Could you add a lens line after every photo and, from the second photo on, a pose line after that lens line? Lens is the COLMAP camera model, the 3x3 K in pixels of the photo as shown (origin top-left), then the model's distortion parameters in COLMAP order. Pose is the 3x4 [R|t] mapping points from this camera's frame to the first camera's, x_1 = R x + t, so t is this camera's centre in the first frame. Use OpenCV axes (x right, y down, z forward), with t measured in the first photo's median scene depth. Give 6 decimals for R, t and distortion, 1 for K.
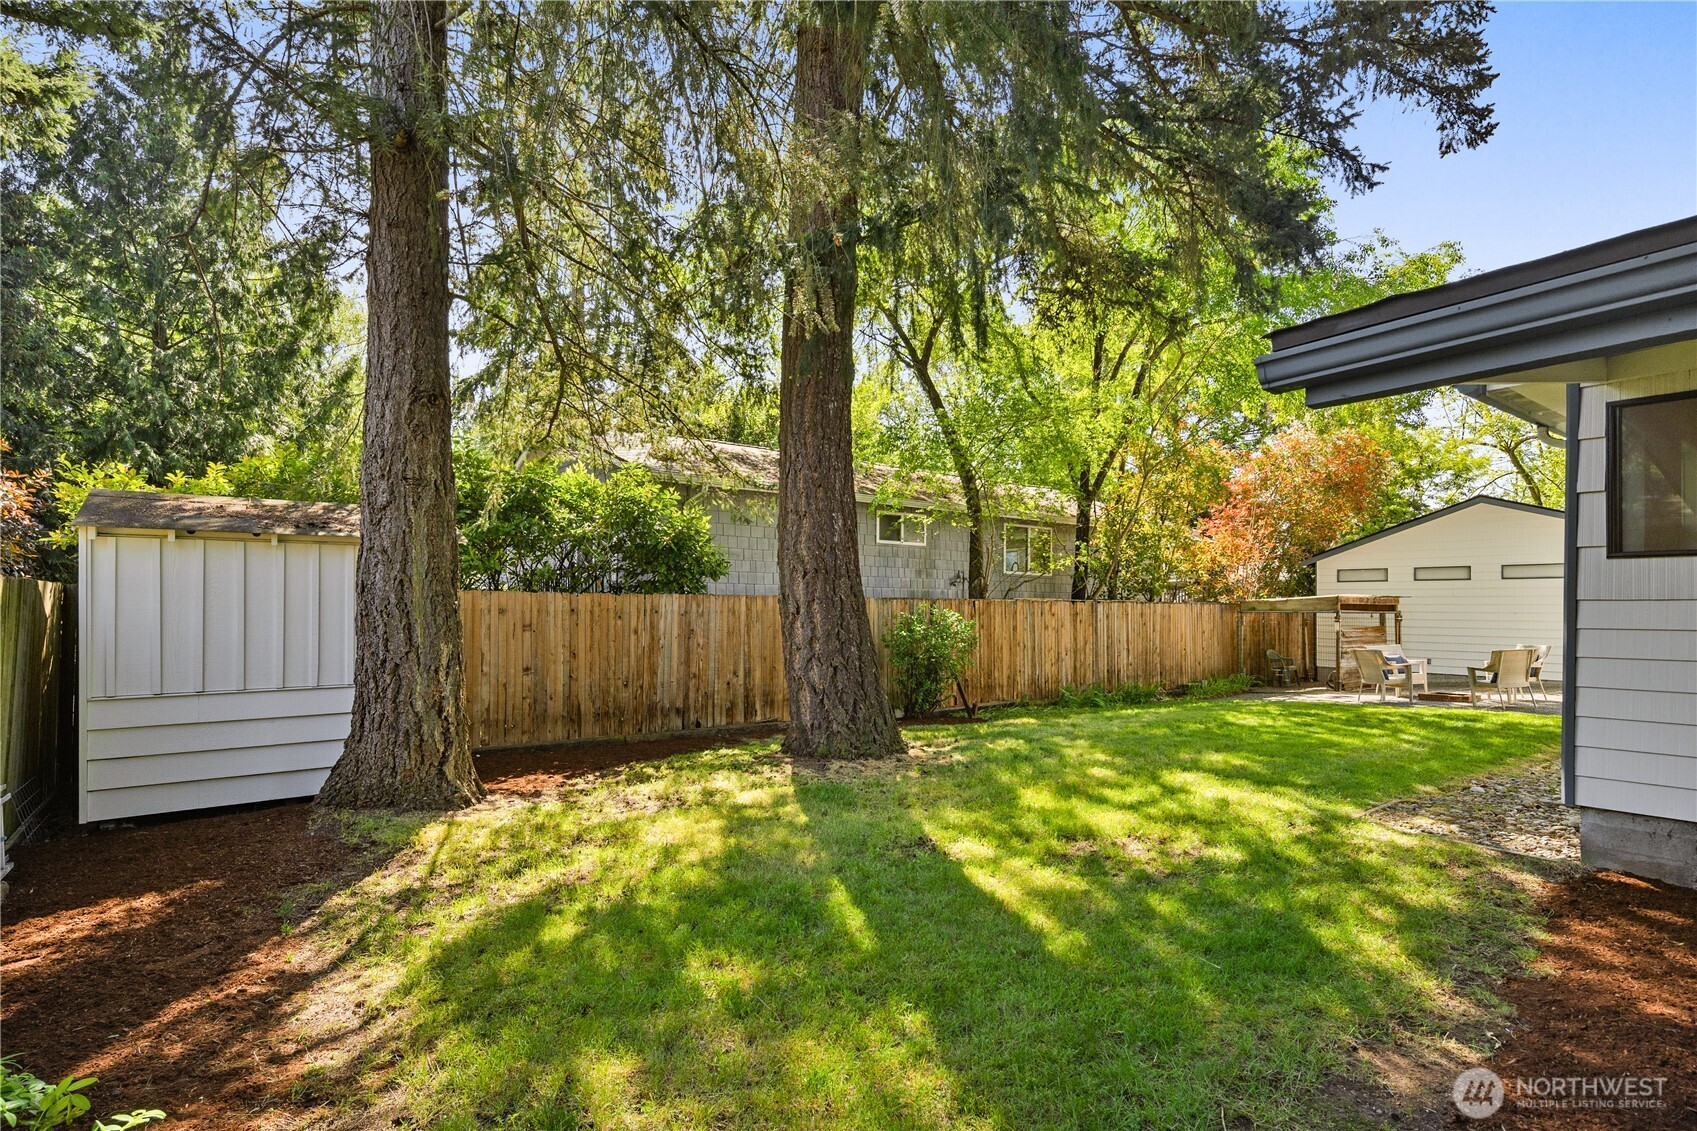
lens RADIAL K [[857.9, 0, 853.0], [0, 857.9, 600.3], [0, 0, 1]] dist [0.001752, -0.000039]
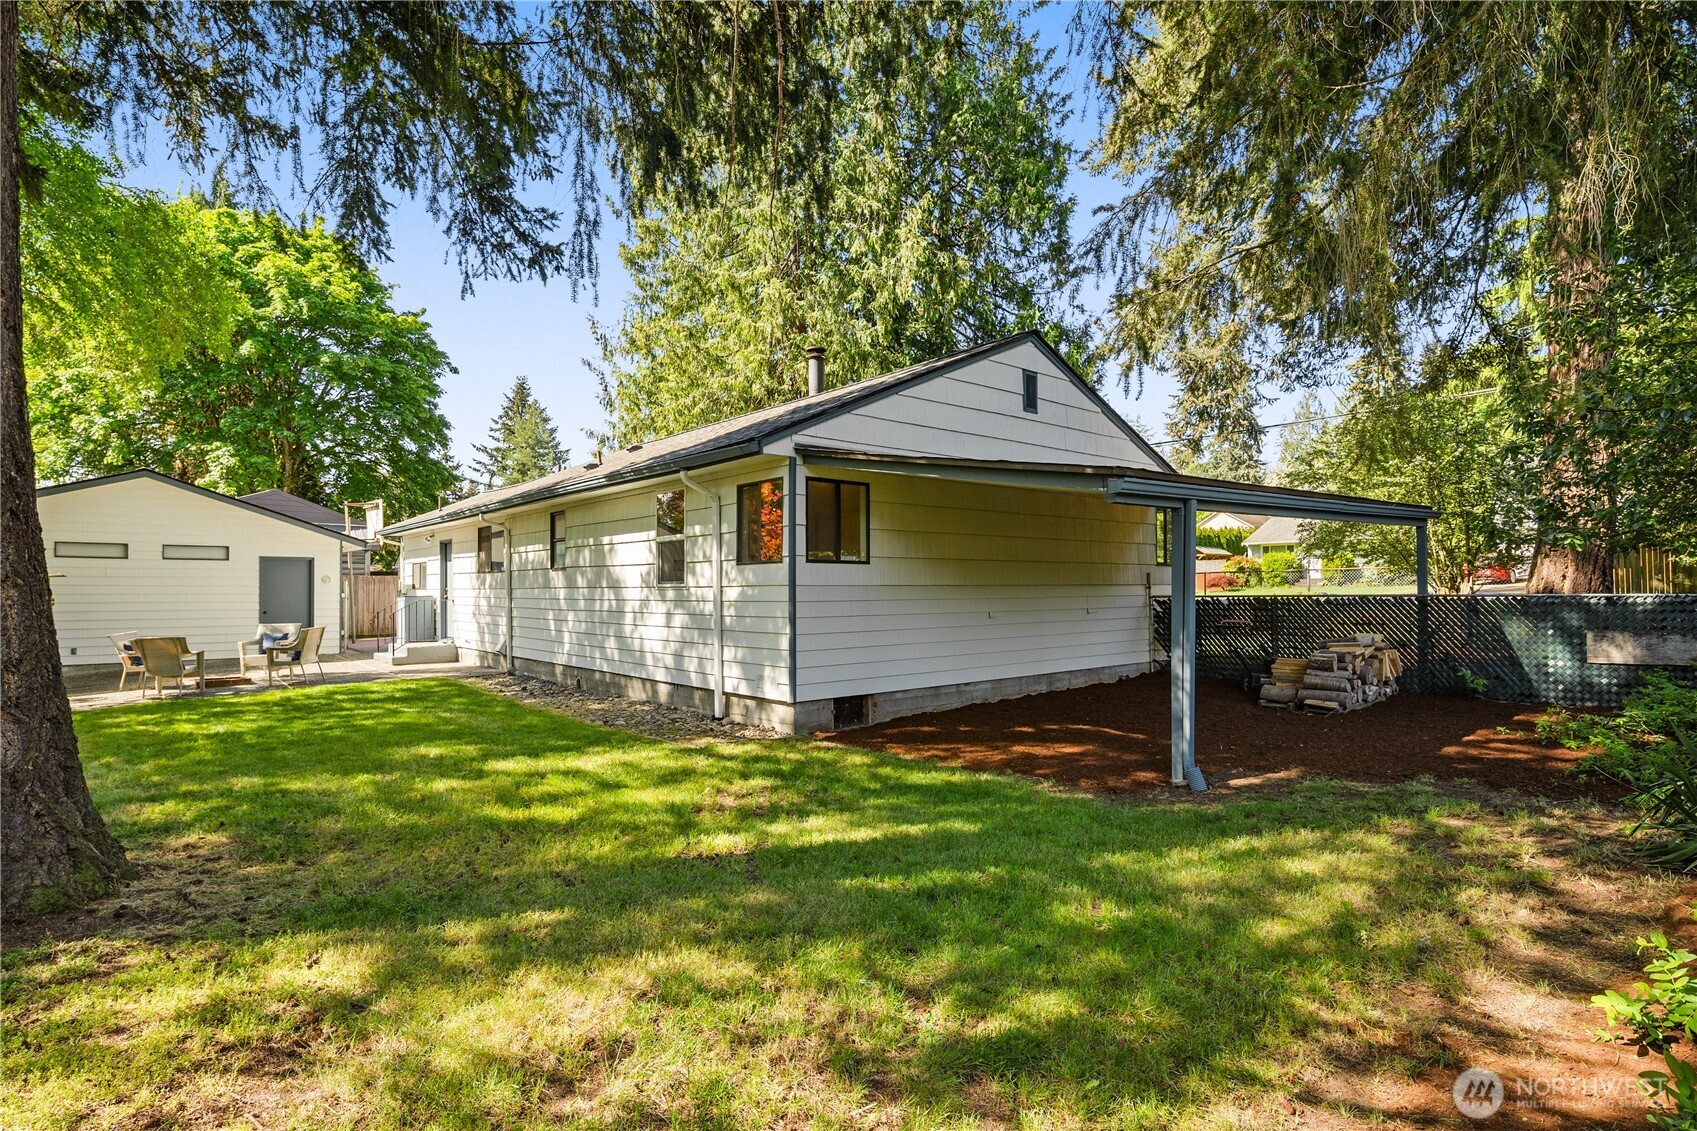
lens RADIAL K [[857.9, 0, 853.0], [0, 857.9, 600.3], [0, 0, 1]] dist [0.001752, -0.000039]
pose [[-0.078861, -0.021112, 0.996662, -0.940279], [-0.003572, 0.999775, 0.020896, -0.005629], [-0.996879, -0.001912, -0.078919, 1.047113]]
